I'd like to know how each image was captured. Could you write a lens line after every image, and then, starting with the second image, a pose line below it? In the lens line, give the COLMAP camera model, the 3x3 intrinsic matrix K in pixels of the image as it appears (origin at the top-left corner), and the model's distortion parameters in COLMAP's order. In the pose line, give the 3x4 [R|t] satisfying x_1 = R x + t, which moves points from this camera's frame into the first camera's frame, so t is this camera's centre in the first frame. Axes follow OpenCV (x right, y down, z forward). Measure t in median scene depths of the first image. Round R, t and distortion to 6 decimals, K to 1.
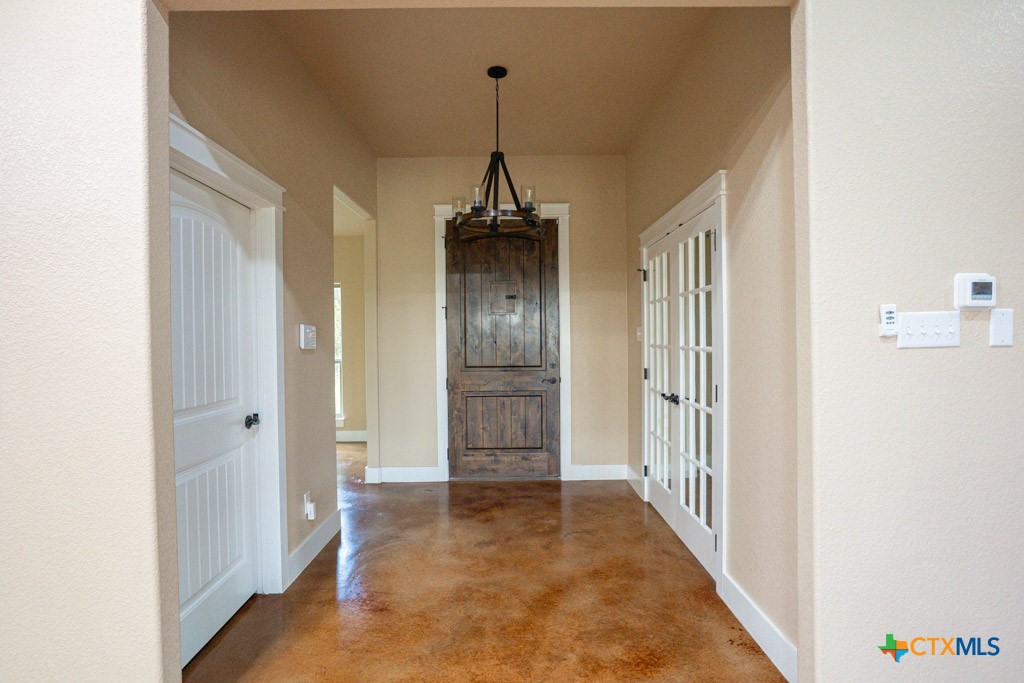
lens RADIAL K [[514.6, 0, 512.0], [0, 514.6, 341.5], [0, 0, 1]] dist [-0.037220, 0.000615]
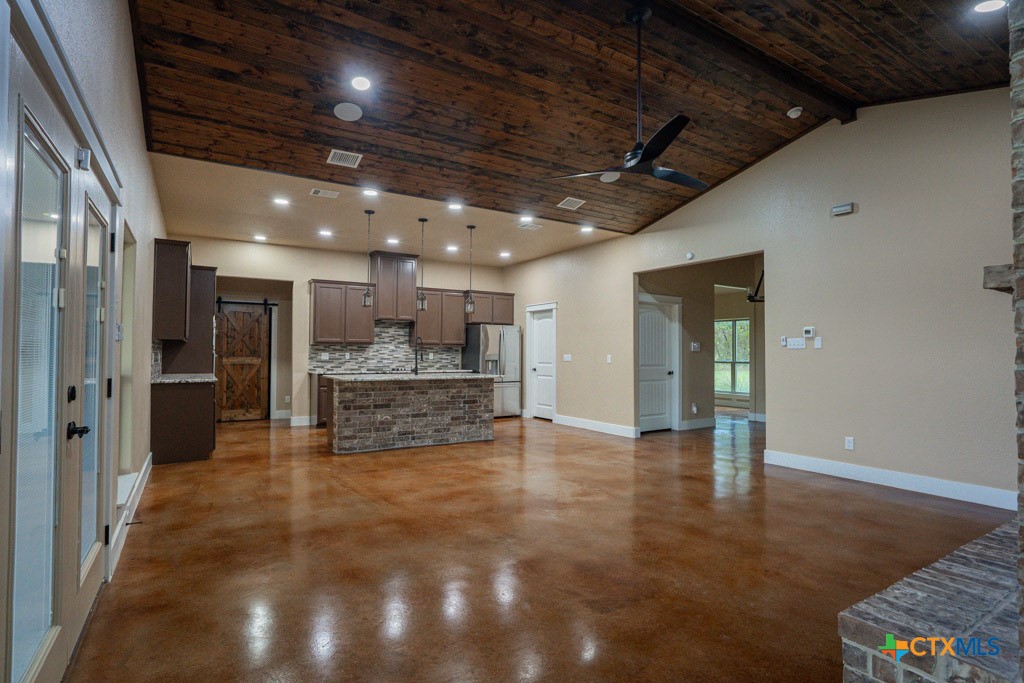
lens RADIAL K [[514.6, 0, 512.0], [0, 514.6, 341.5], [0, 0, 1]] dist [-0.037220, 0.000615]
pose [[0.524771, -0.007444, -0.851211, 1.691134], [-0.014616, 0.999736, -0.017753, 0.031352], [0.851118, 0.021758, 0.524523, -1.517382]]
